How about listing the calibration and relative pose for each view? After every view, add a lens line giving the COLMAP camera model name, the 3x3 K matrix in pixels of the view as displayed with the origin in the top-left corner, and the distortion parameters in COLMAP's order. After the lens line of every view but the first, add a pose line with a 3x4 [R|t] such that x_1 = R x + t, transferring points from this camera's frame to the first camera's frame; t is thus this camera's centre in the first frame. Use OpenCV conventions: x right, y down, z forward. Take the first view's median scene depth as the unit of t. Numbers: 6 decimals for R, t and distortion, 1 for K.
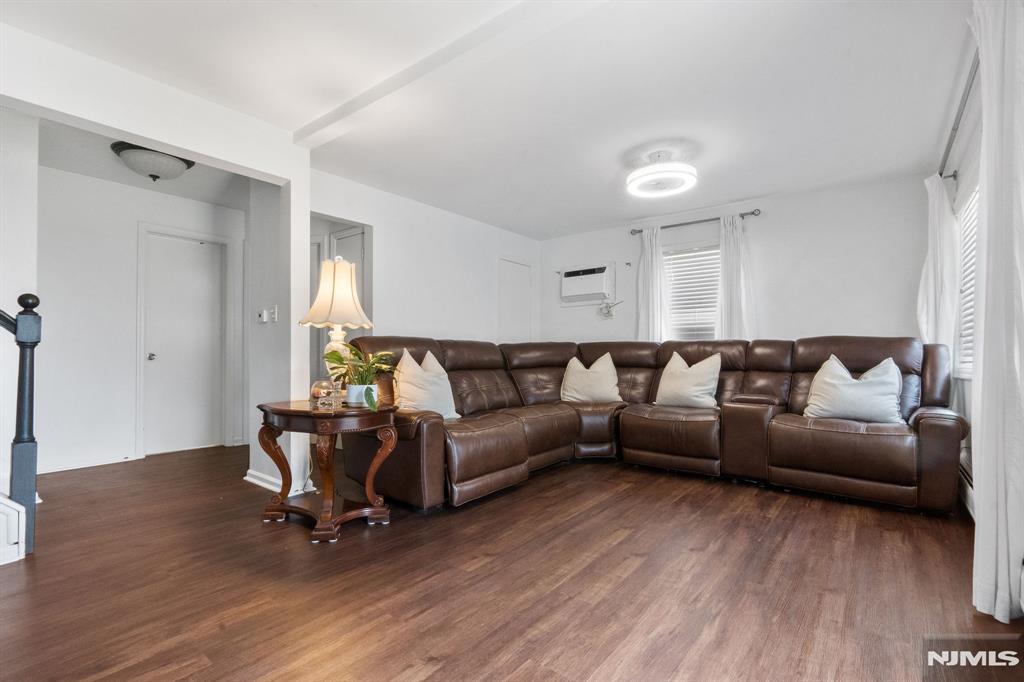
lens RADIAL K [[475.7, 0, 512.0], [0, 475.7, 341.0], [0, 0, 1]] dist [-0.000149, 0.000525]
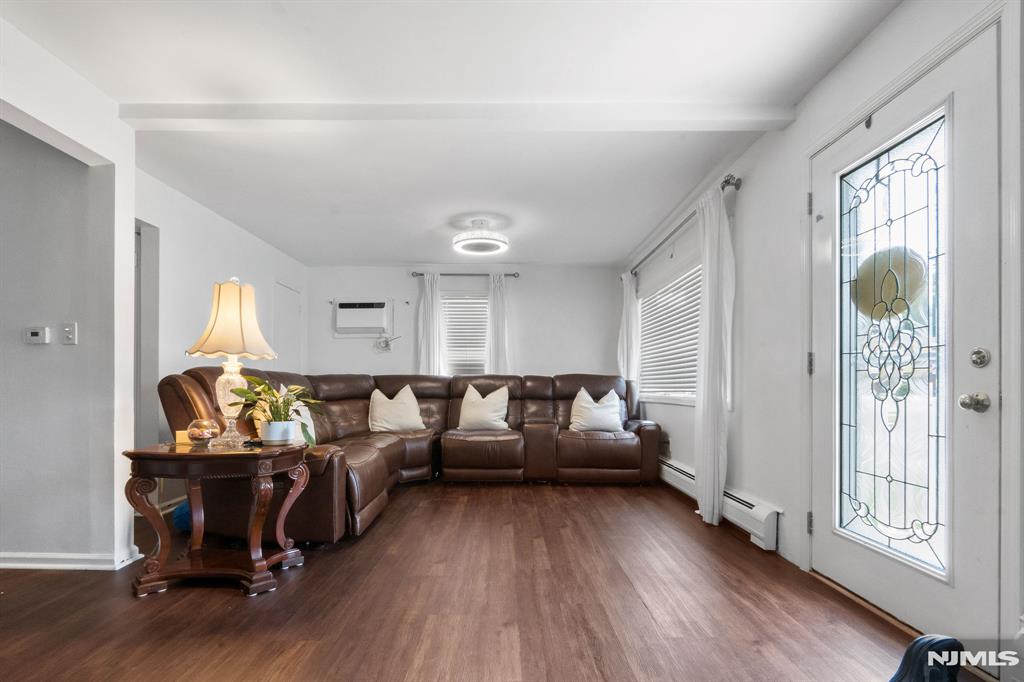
lens RADIAL K [[483.7, 0, 509.0], [0, 483.7, 371.1], [0, 0, 1]] dist [-0.001026, 0.000234]
pose [[0.789916, 0.018847, 0.612926, -0.371061], [-0.019314, 0.999796, -0.005851, -0.006373], [-0.612911, -0.007217, 0.790119, -0.017842]]
